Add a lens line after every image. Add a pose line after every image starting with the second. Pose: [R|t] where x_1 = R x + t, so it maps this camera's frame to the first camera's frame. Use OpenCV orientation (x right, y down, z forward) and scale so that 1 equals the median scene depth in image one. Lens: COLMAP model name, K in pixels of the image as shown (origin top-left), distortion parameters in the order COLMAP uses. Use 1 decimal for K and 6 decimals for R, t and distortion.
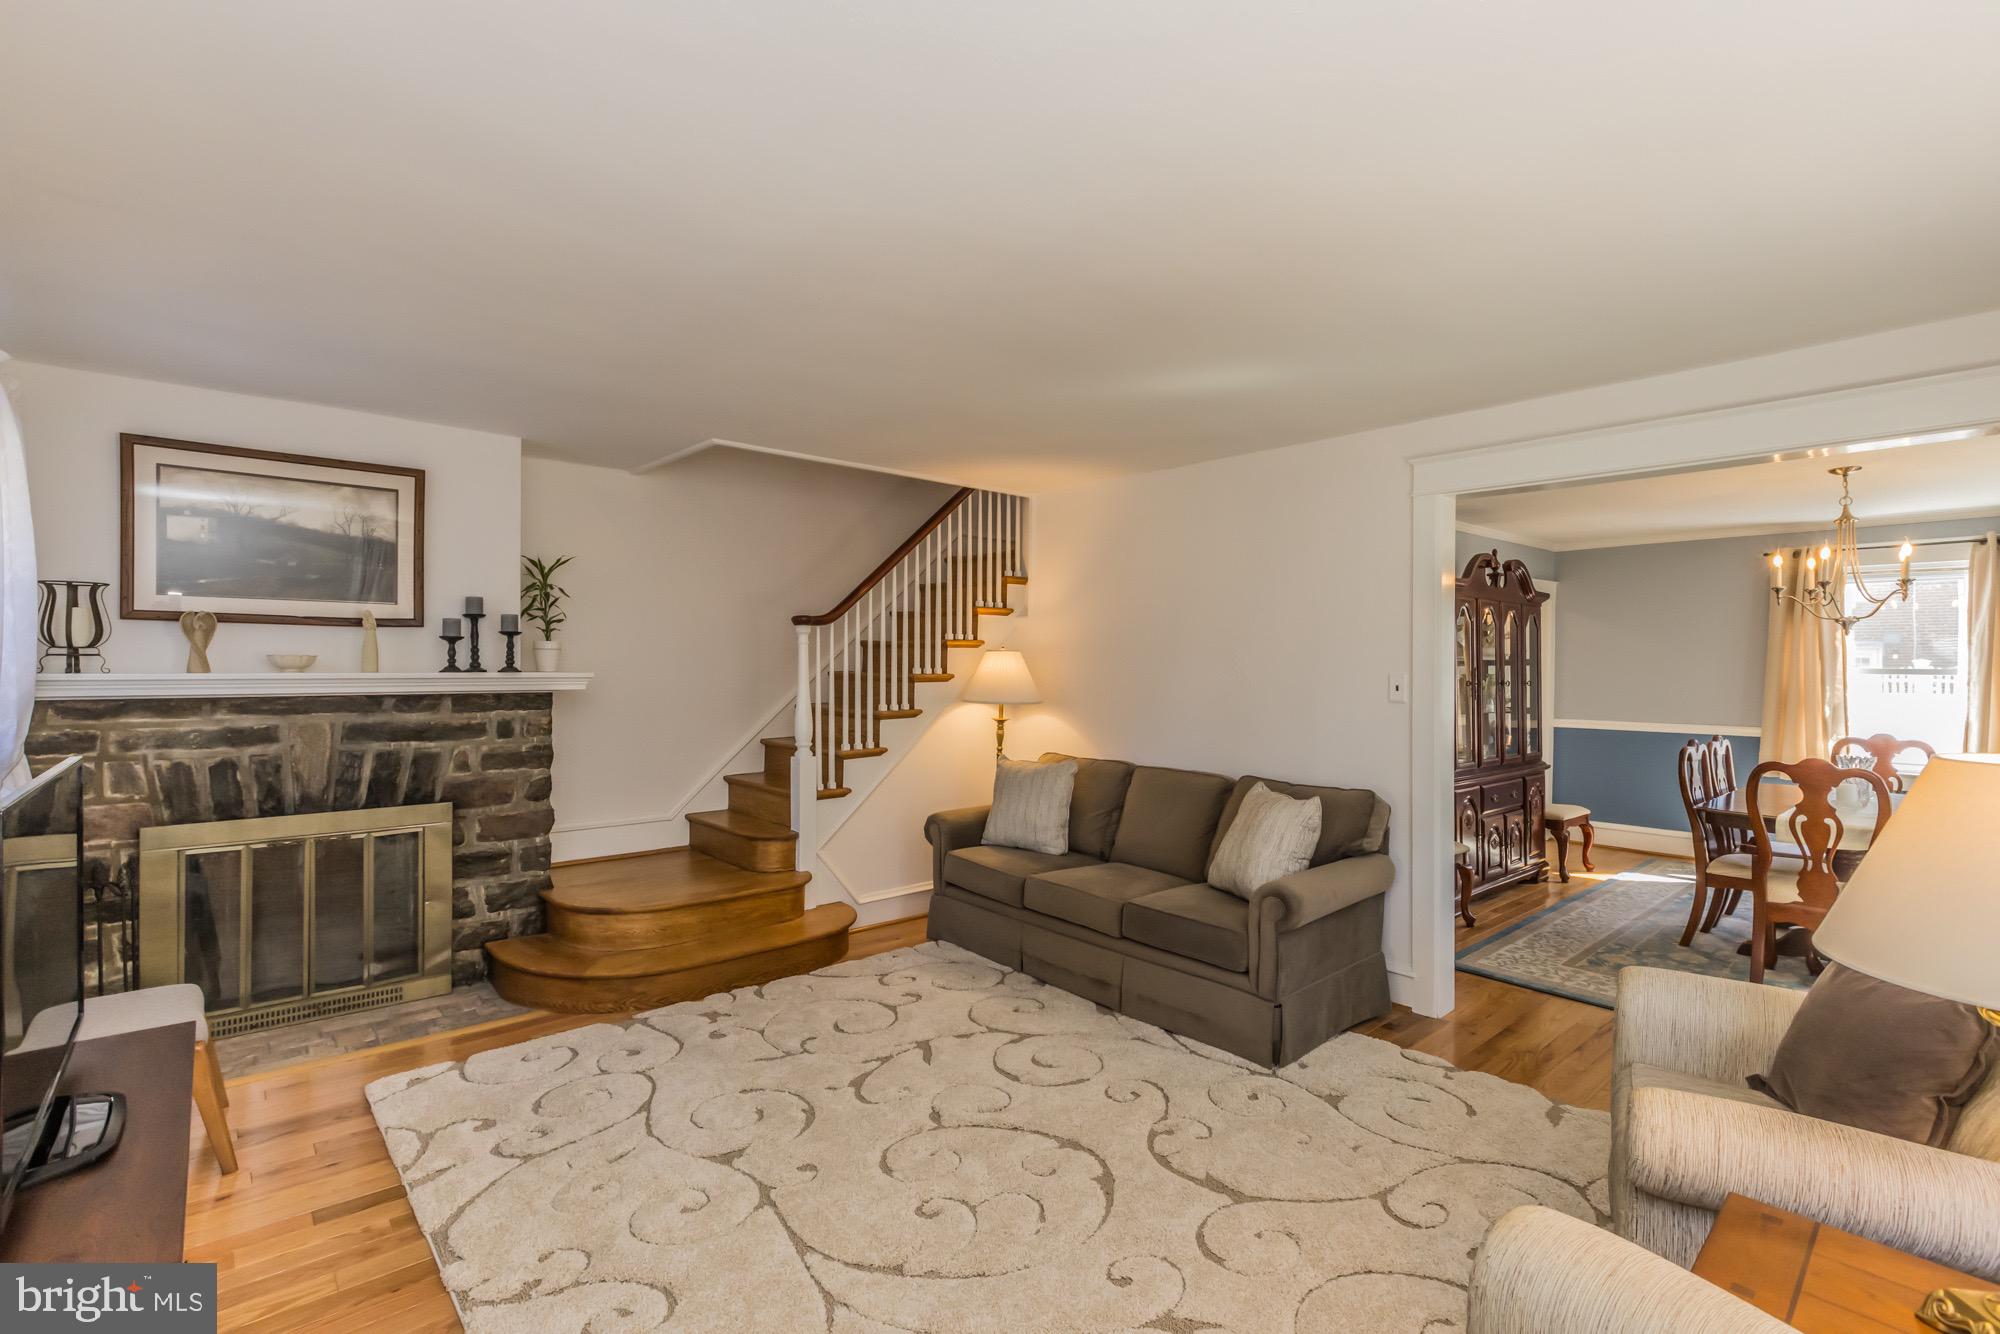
lens RADIAL K [[901.9, 0, 1040.3], [0, 901.9, 663.7], [0, 0, 1]] dist [-0.005668, -0.000447]
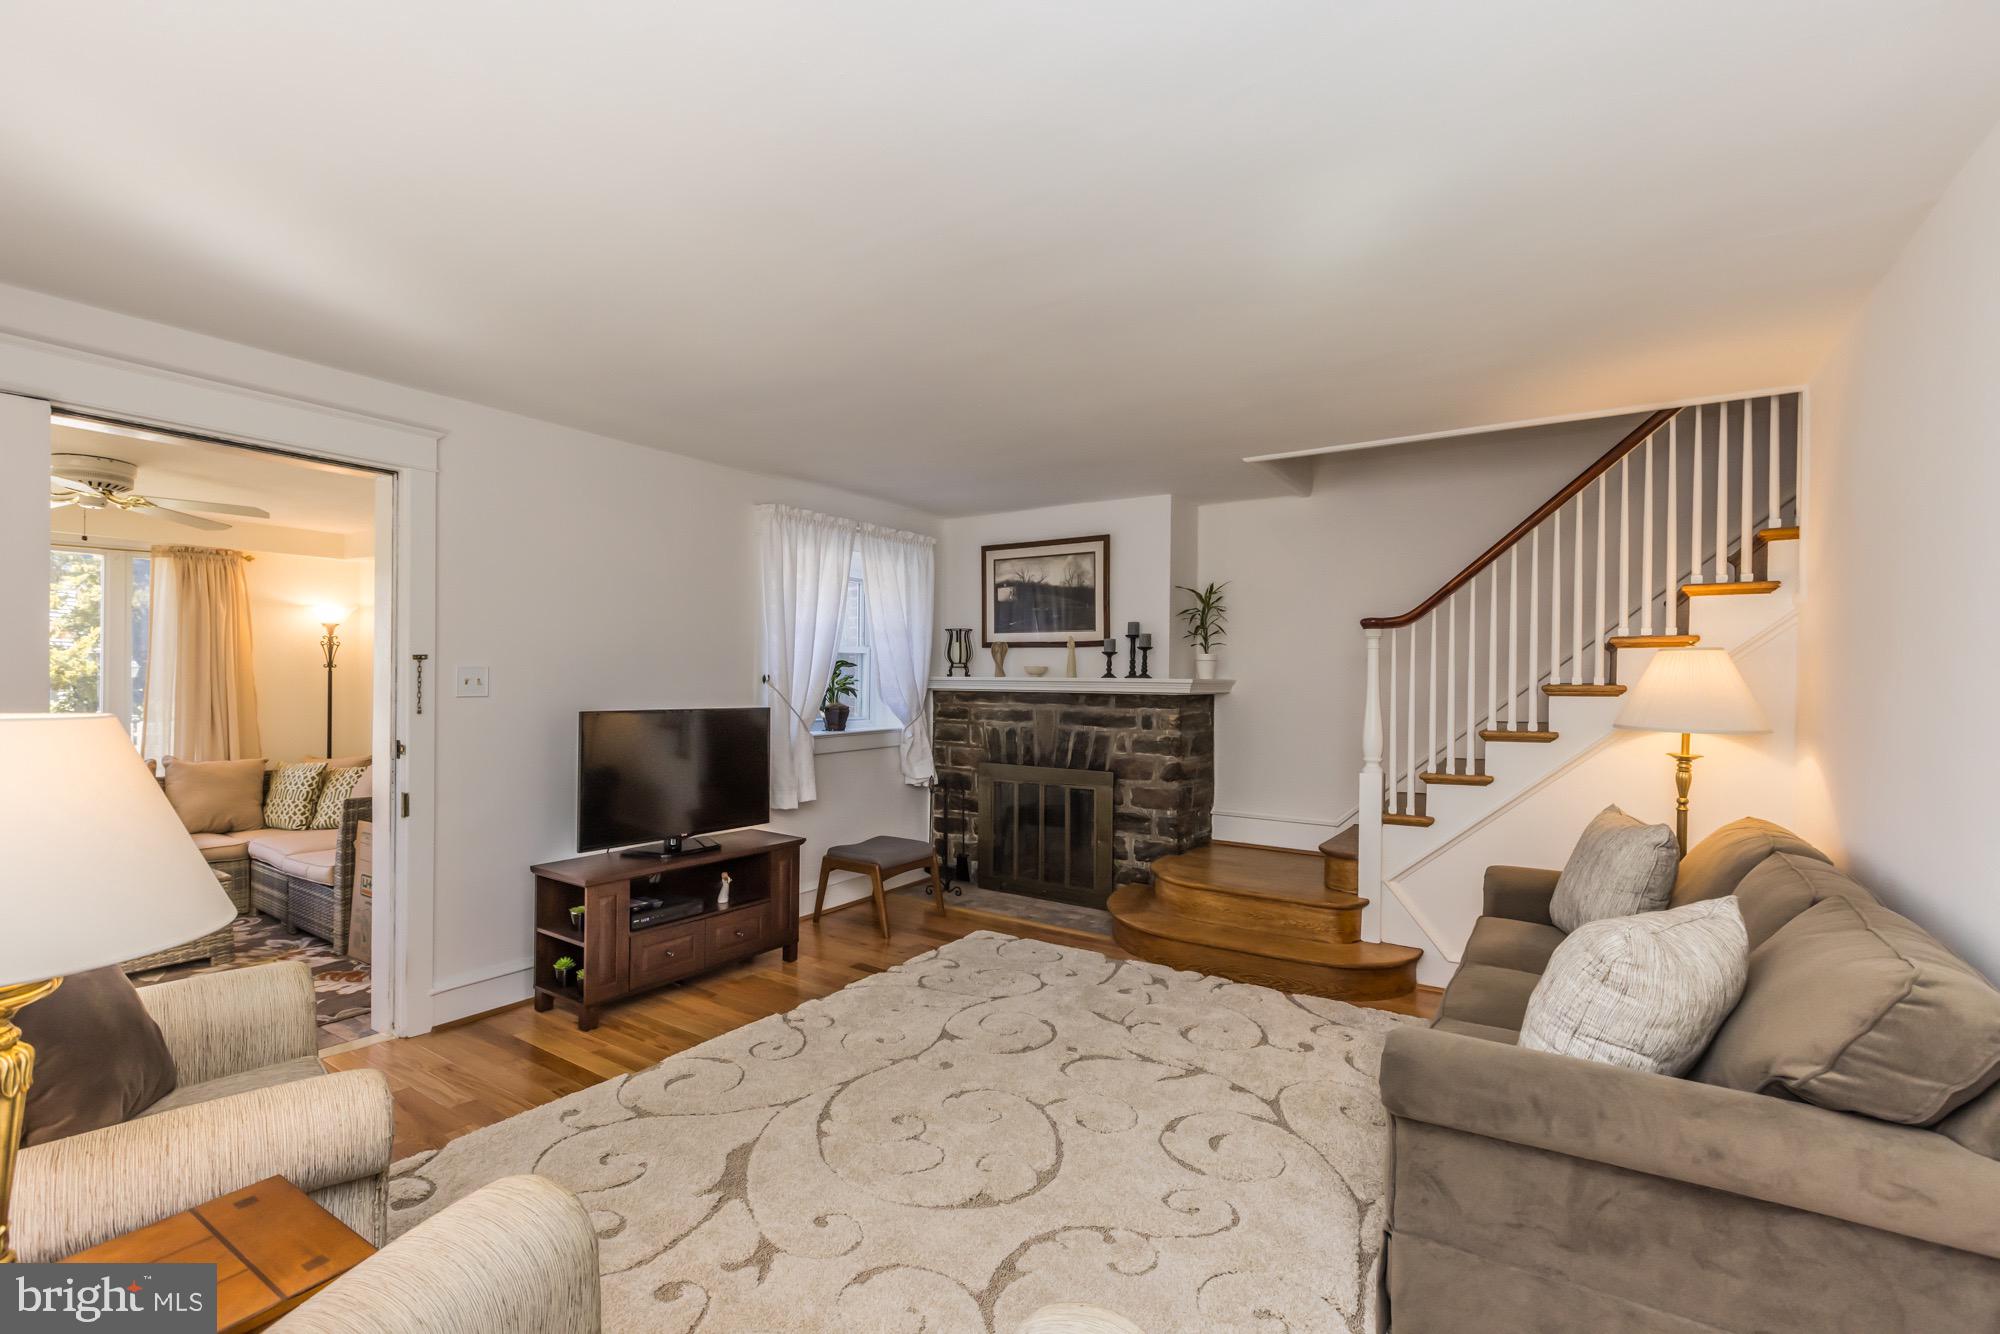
lens RADIAL K [[901.9, 0, 1004.0], [0, 901.9, 681.4], [0, 0, 1]] dist [-0.005668, -0.000447]
pose [[0.232128, 0.000128, -0.972685, 0.664242], [-0.008233, 0.999964, -0.001833, 0.018926], [0.972650, 0.008433, 0.232121, 0.530240]]
